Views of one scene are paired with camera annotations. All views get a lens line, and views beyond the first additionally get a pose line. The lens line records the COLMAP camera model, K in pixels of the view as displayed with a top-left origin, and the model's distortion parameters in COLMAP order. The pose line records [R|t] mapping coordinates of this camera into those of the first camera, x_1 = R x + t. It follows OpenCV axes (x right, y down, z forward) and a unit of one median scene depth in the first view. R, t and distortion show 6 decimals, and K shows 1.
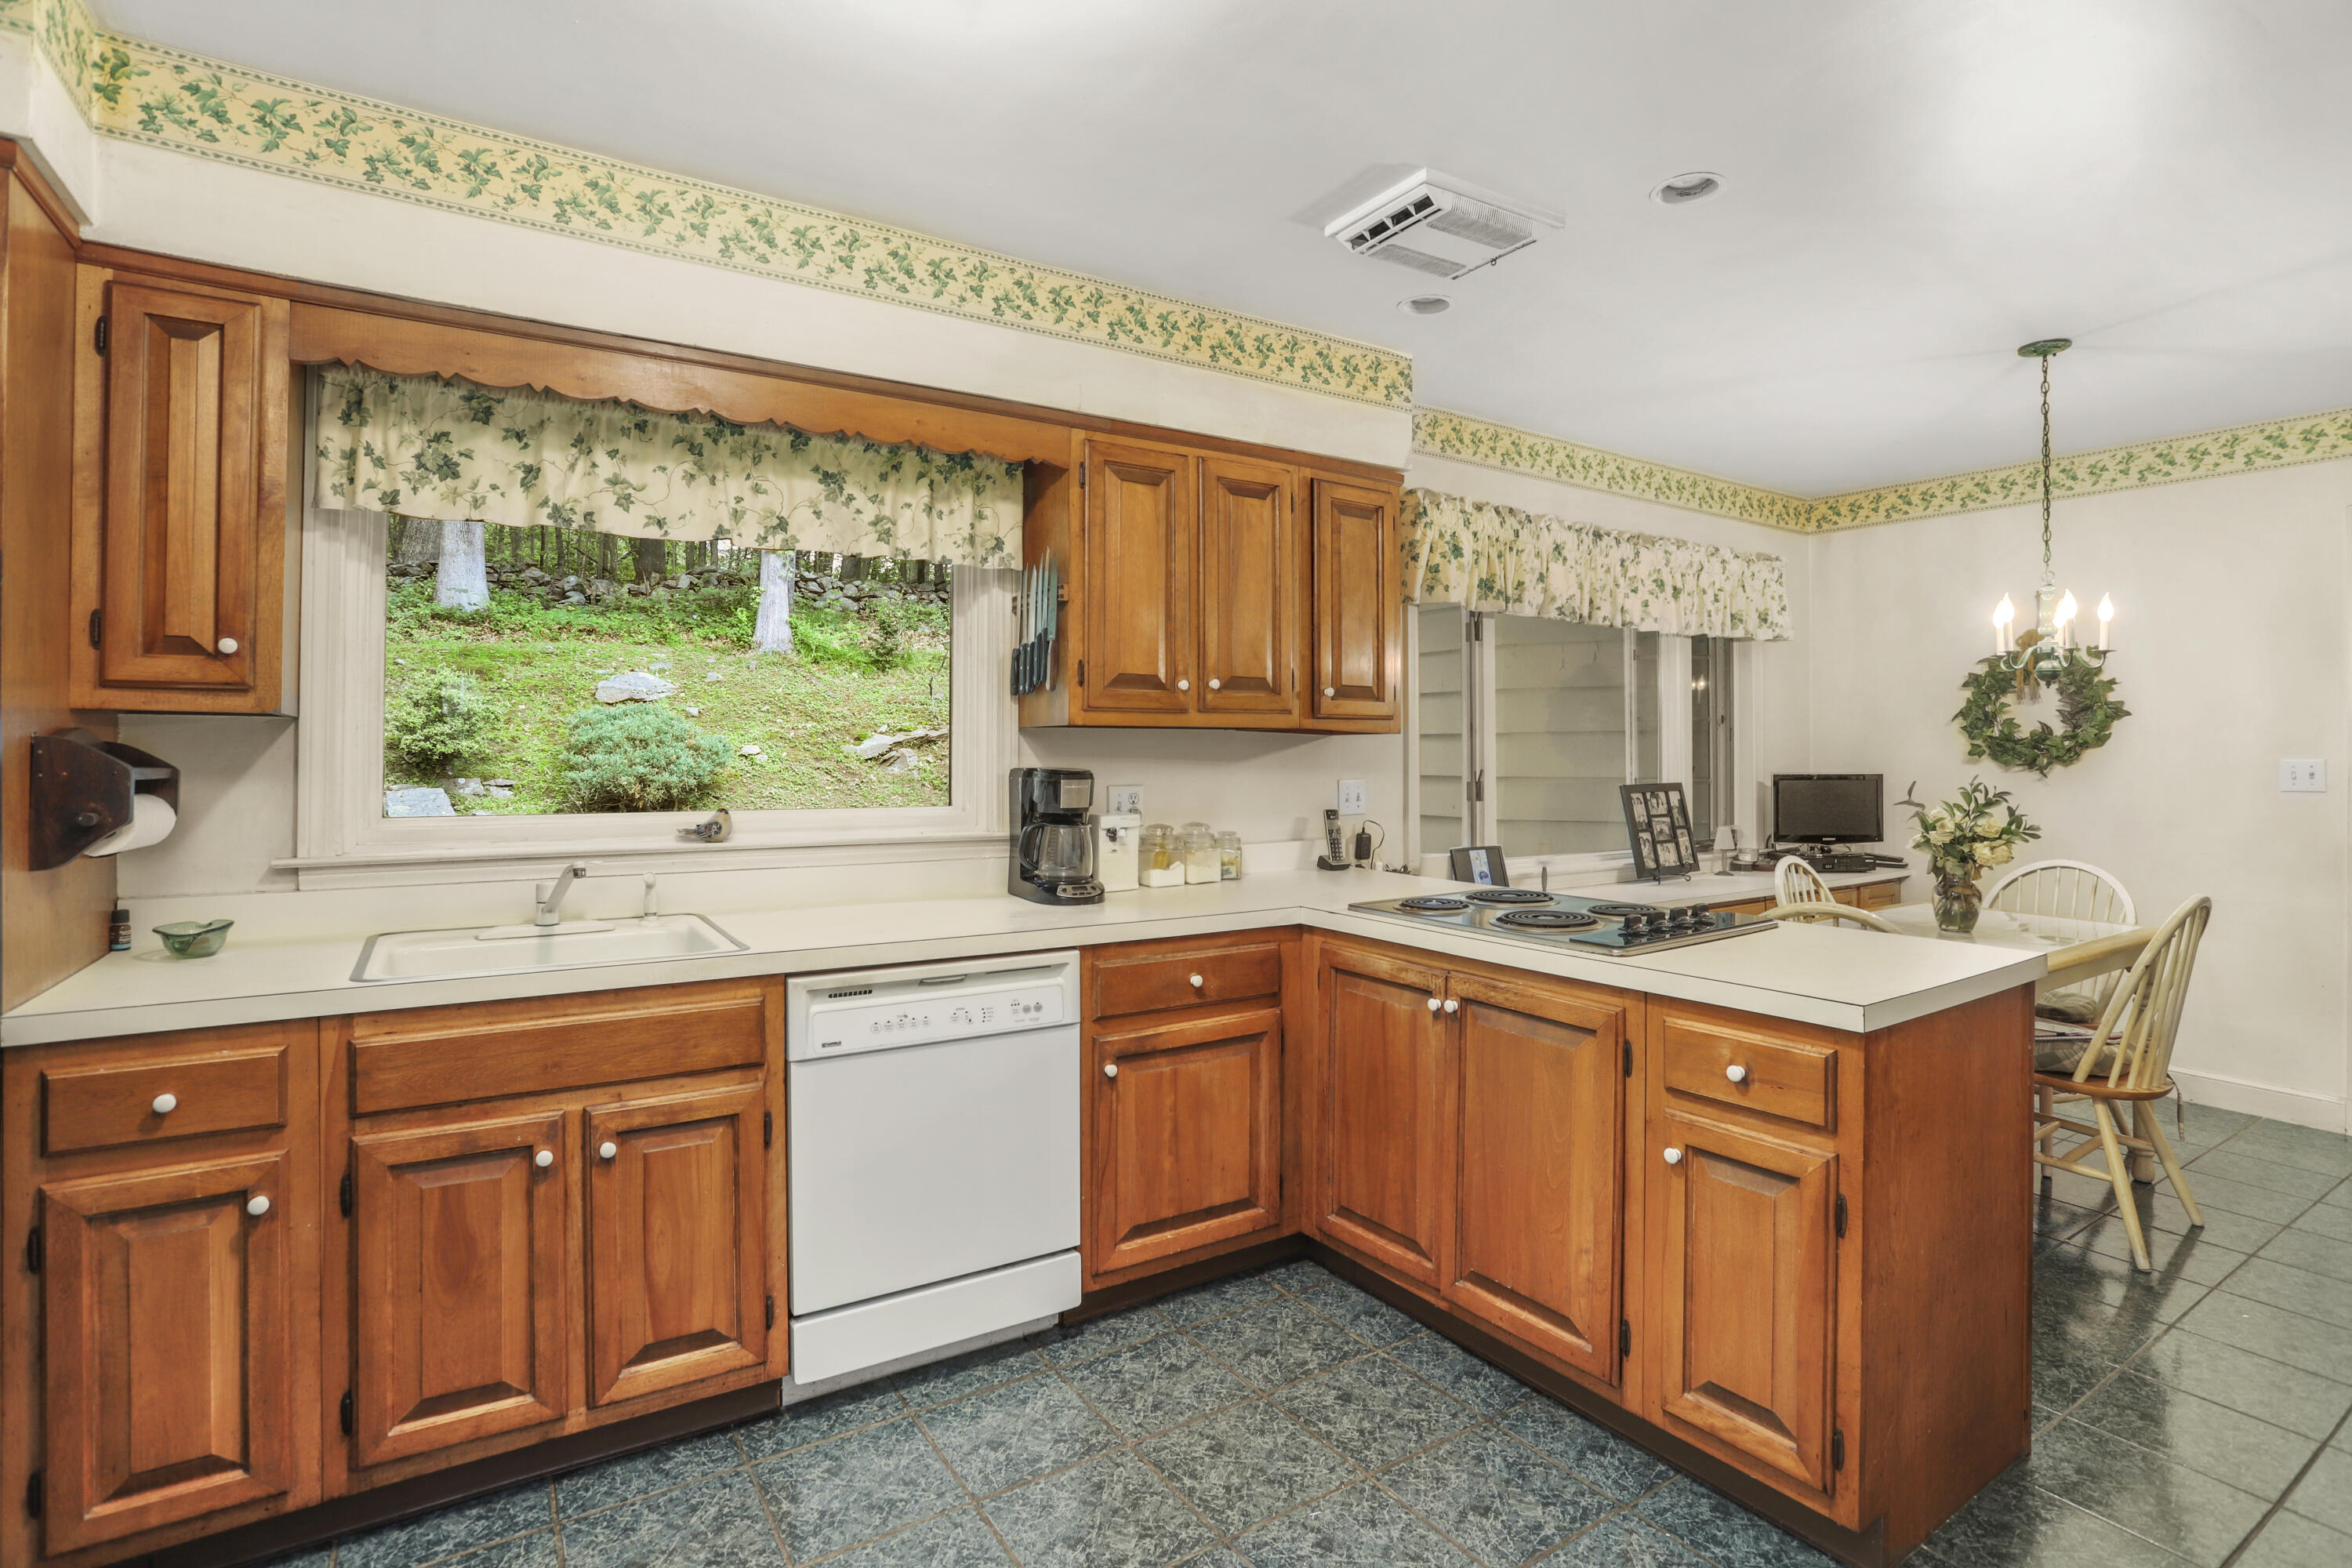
lens RADIAL K [[1144.8, 0, 1184.4], [0, 1144.8, 763.5], [0, 0, 1]] dist [-0.036989, 0.006720]
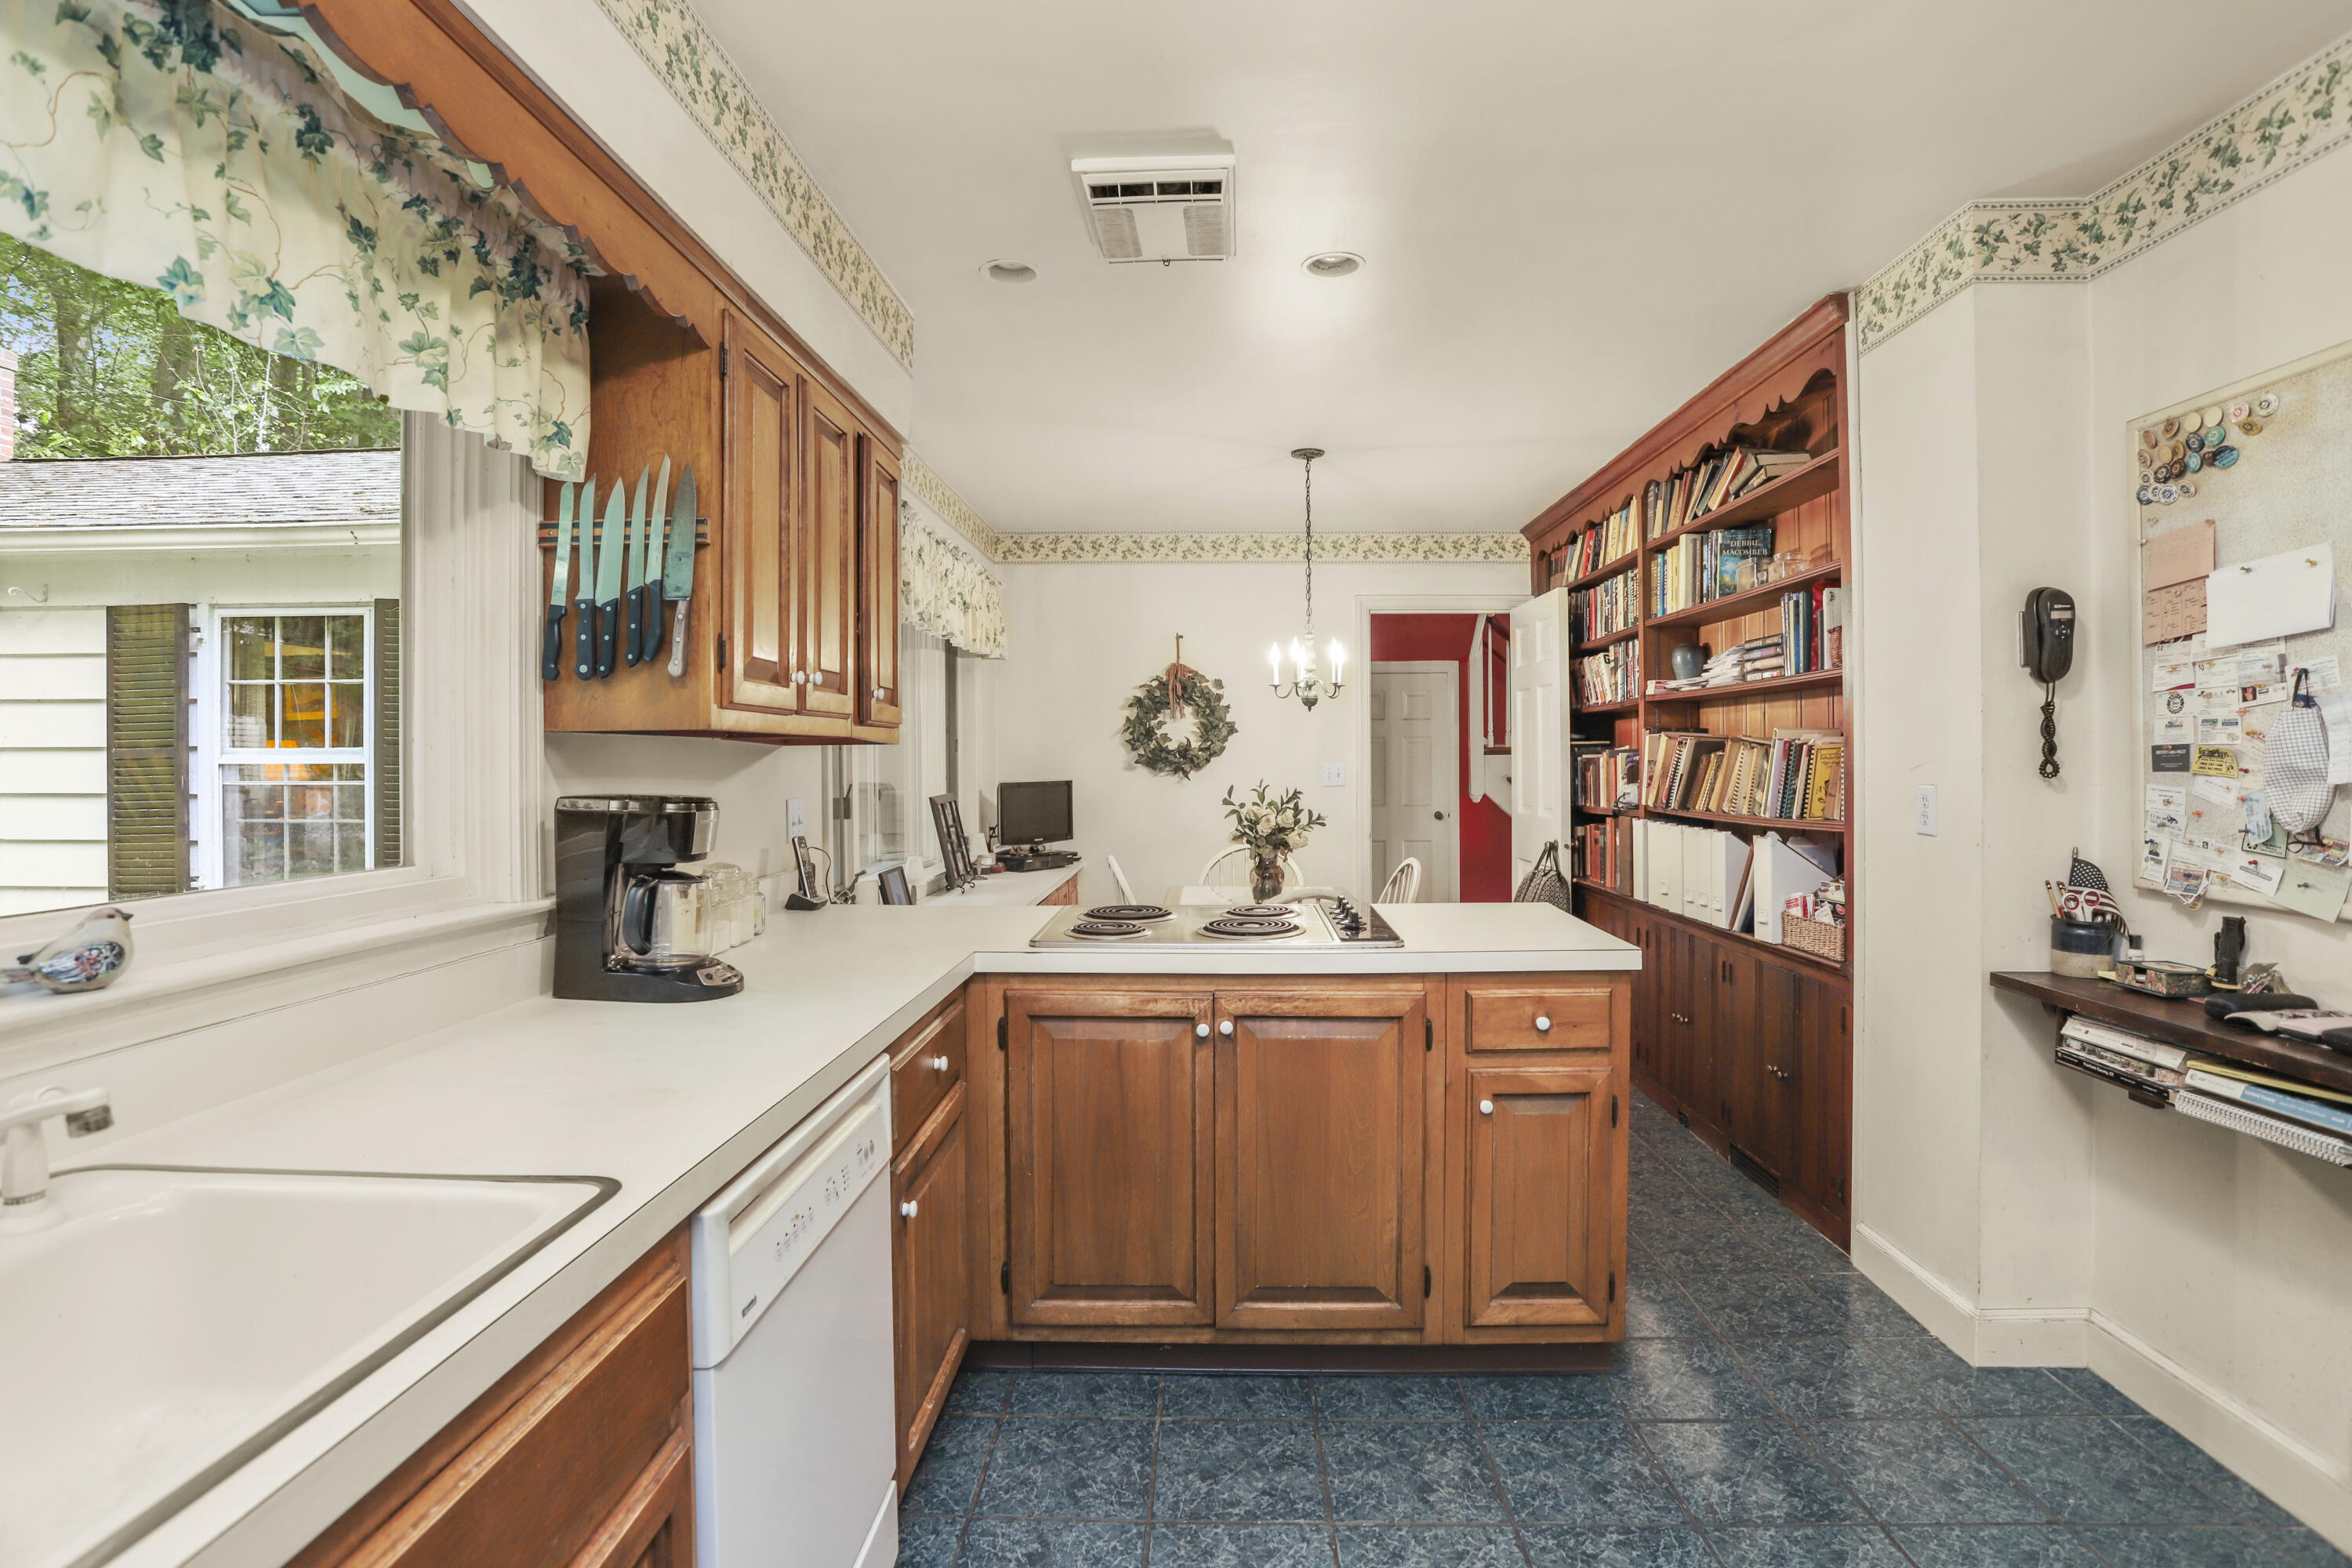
lens RADIAL K [[1144.8, 0, 1186.5], [0, 1144.8, 773.9], [0, 0, 1]] dist [-0.036989, 0.006720]
pose [[0.567583, -0.016403, 0.823153, -0.500414], [0.014957, 0.999842, 0.009611, -0.010894], [-0.823181, 0.006857, 0.567738, 0.406740]]
